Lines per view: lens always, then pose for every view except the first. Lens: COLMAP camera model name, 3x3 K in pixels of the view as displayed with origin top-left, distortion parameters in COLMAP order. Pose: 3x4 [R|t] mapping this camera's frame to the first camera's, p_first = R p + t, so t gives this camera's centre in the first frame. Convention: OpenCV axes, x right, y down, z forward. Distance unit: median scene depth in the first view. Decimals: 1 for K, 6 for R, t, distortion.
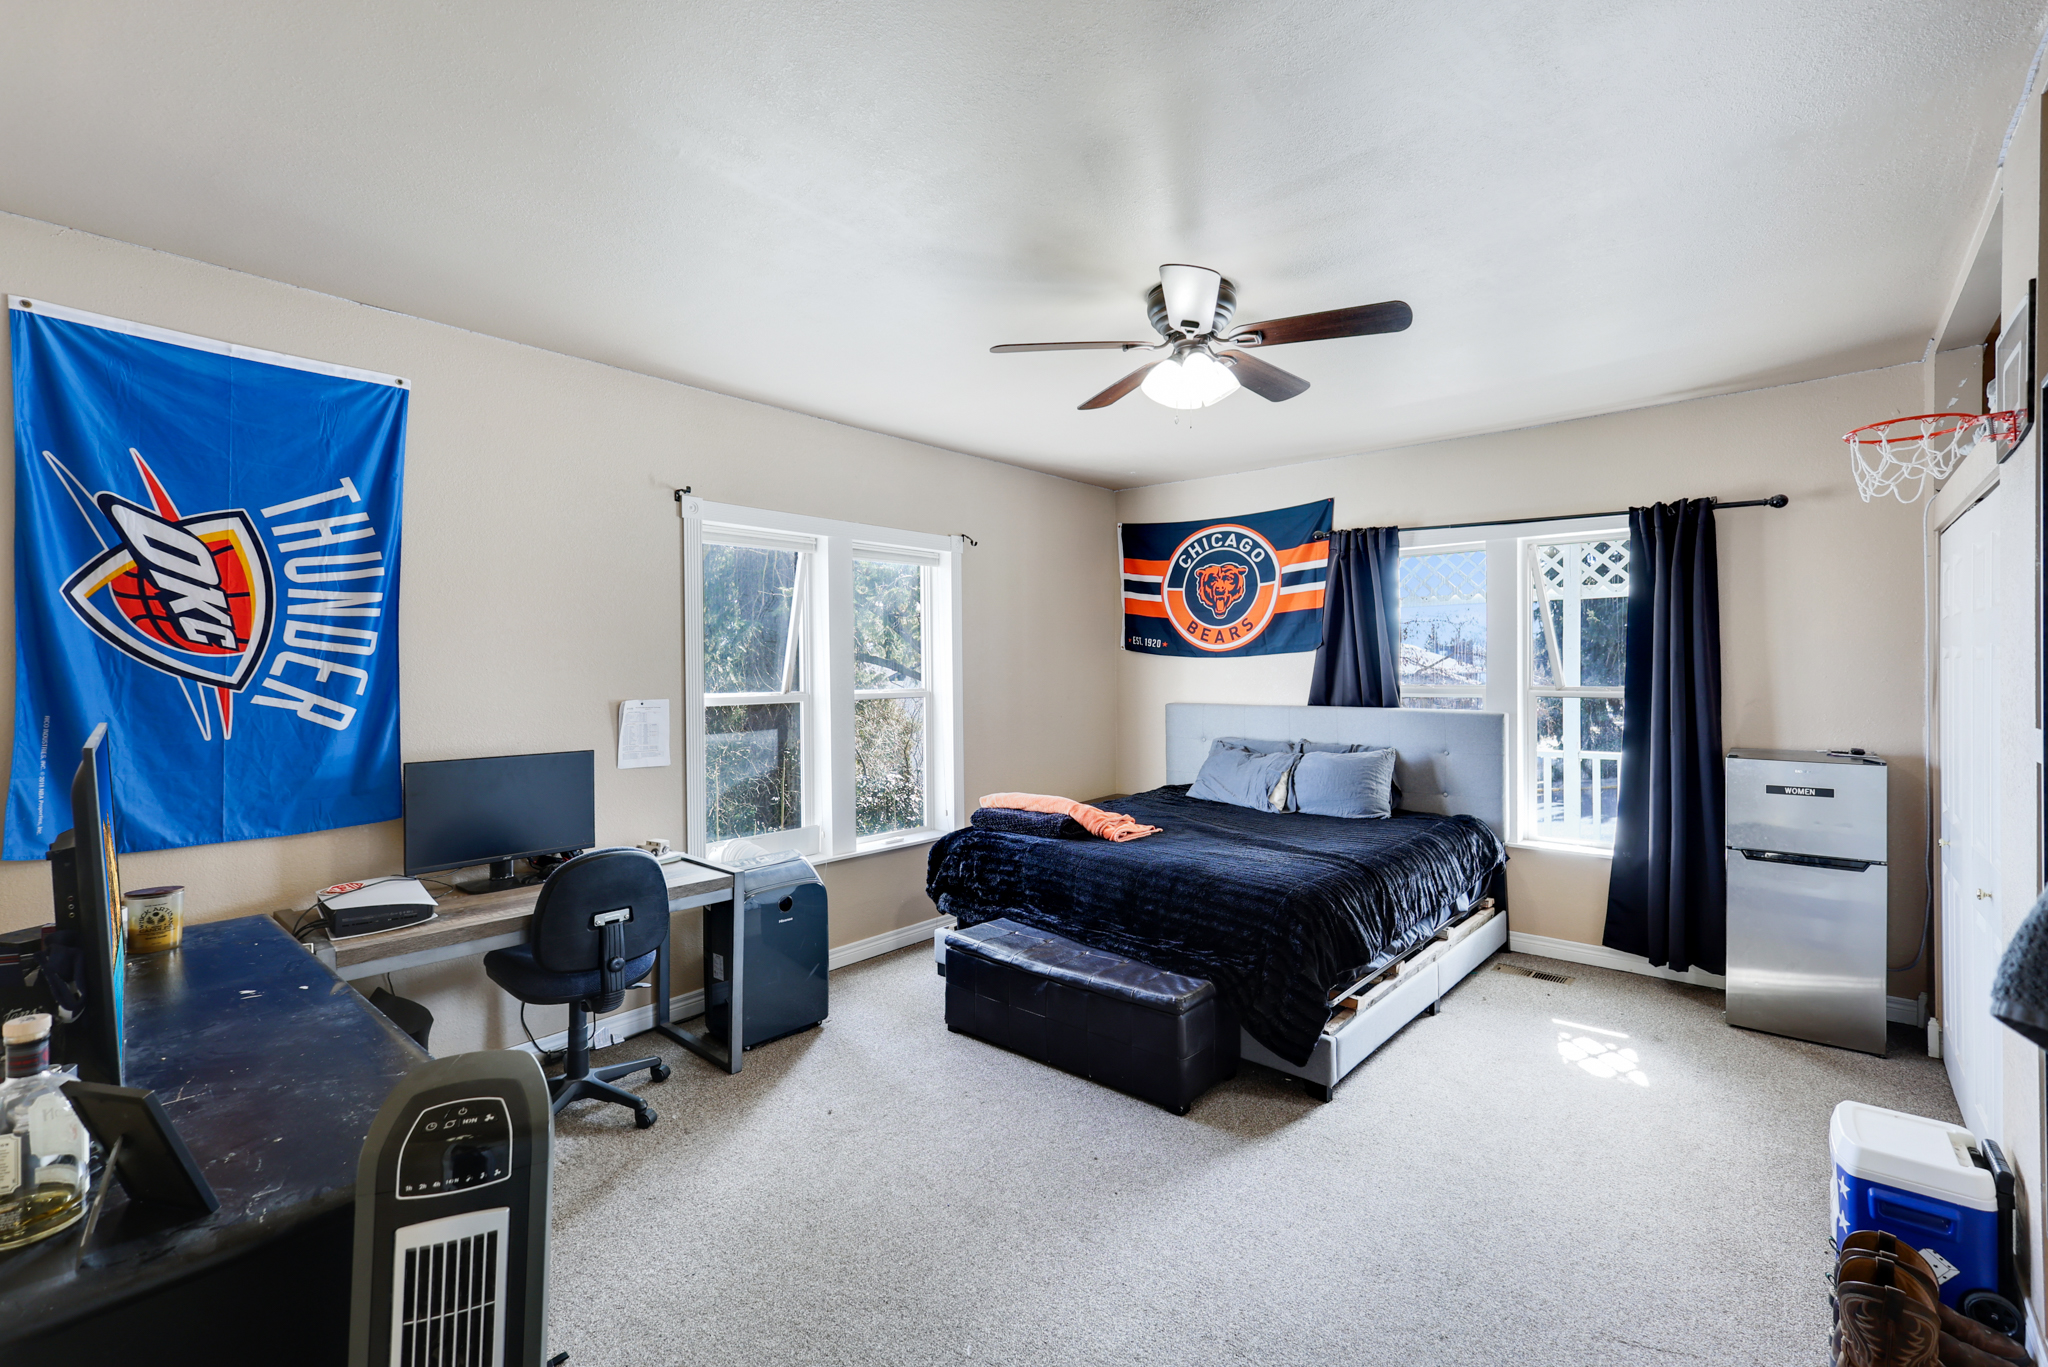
lens RADIAL K [[907.8, 0, 1022.0], [0, 907.8, 676.9], [0, 0, 1]] dist [0.014645, 0.000388]
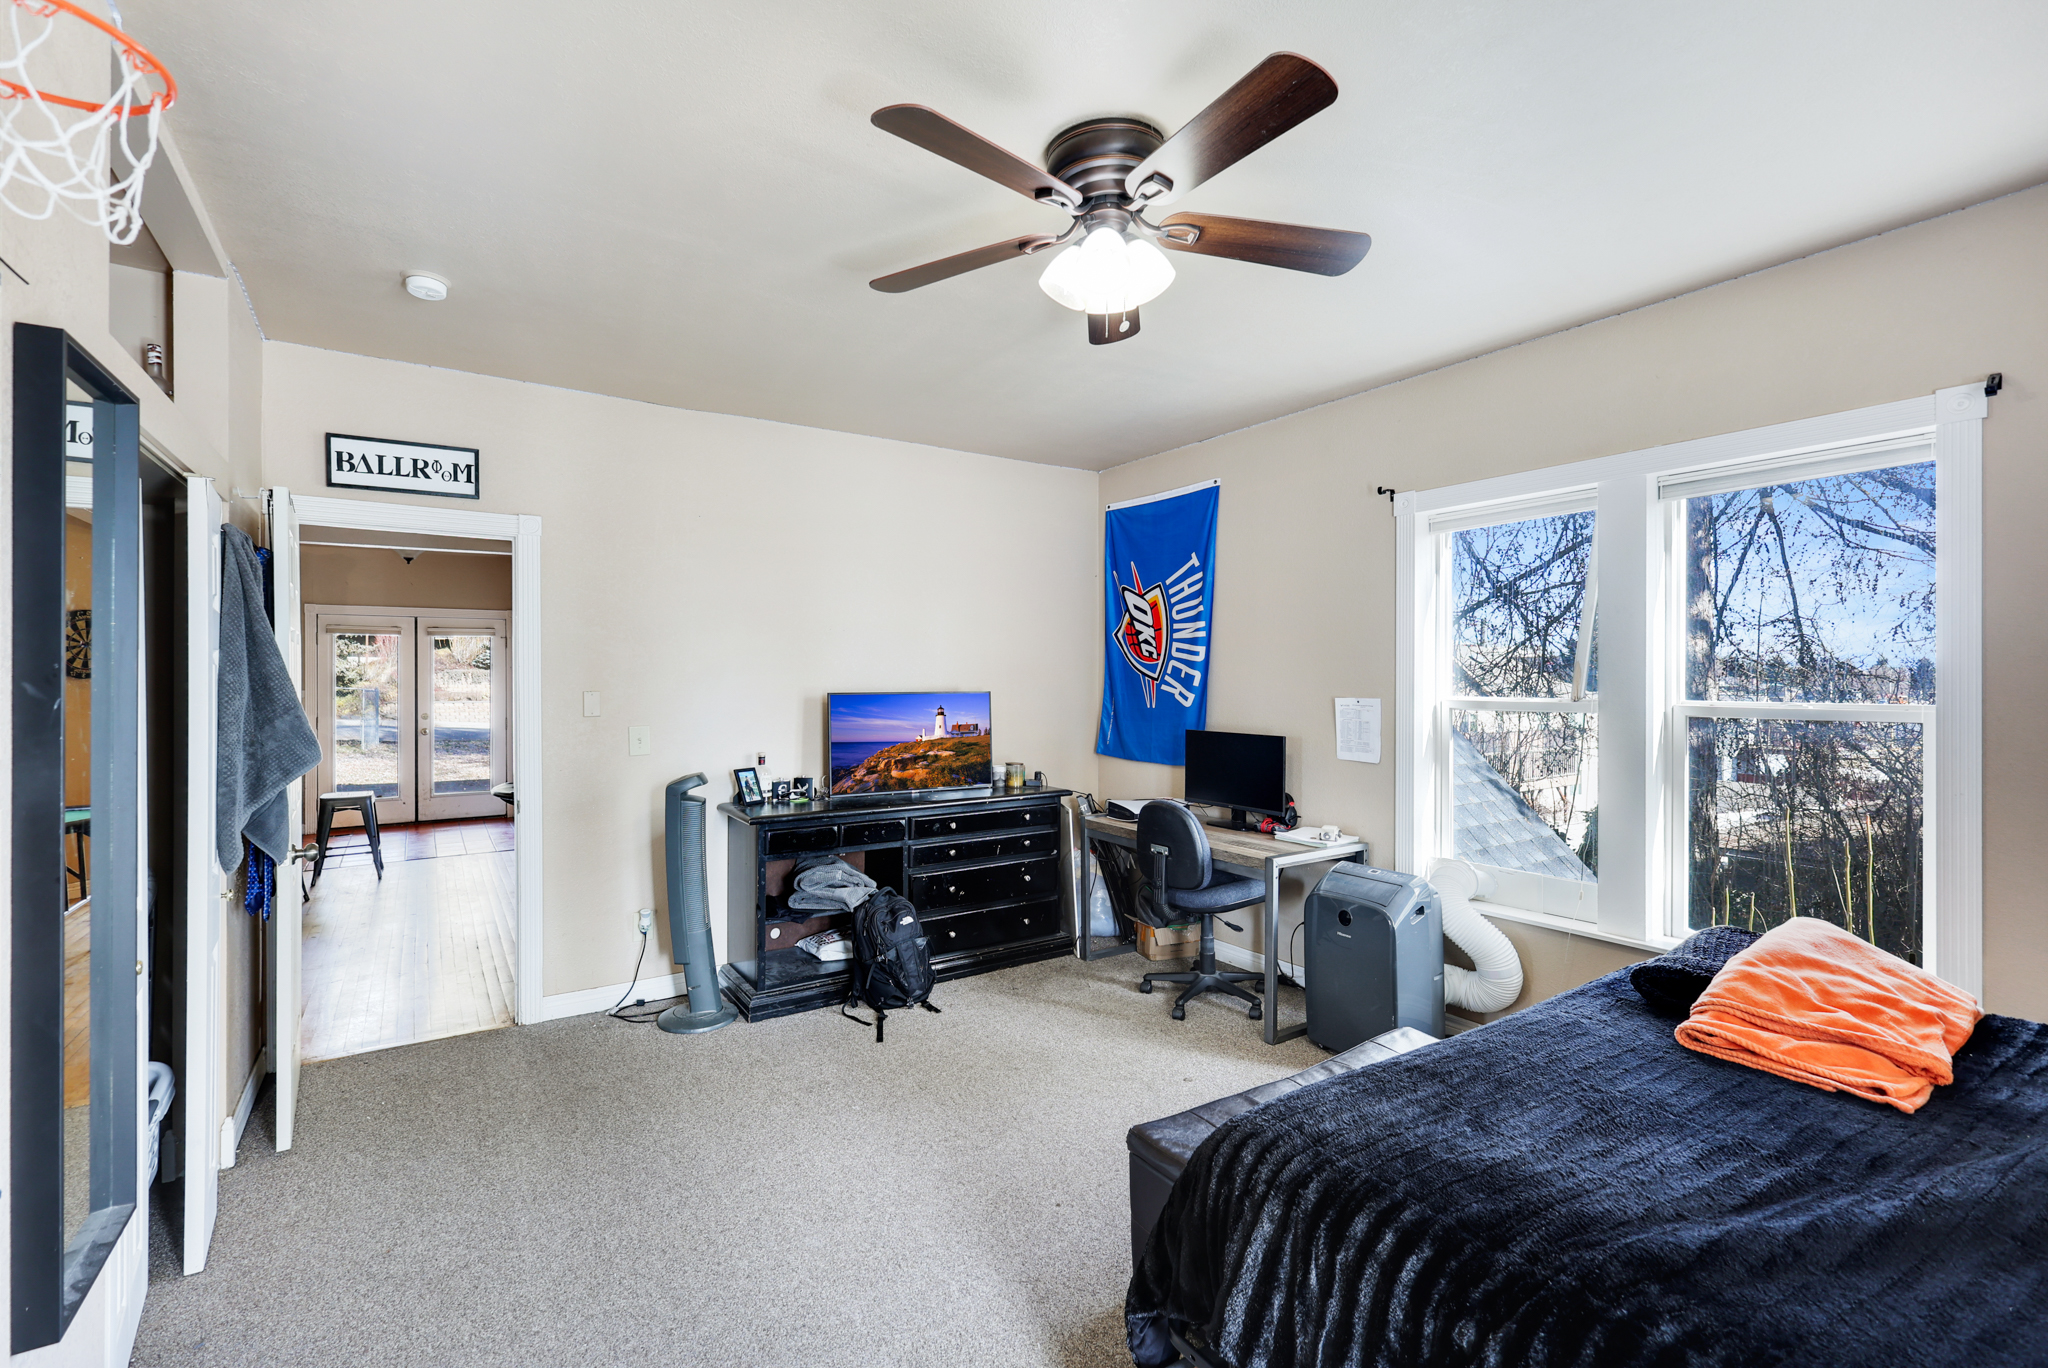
lens RADIAL K [[907.8, 0, 1022.0], [0, 907.8, 677.4], [0, 0, 1]] dist [0.014645, 0.000388]
pose [[-0.267096, 0.004553, -0.963659, 0.938414], [-0.009319, 0.999930, 0.007308, -0.004398], [0.963625, 0.010932, -0.267035, 1.183323]]
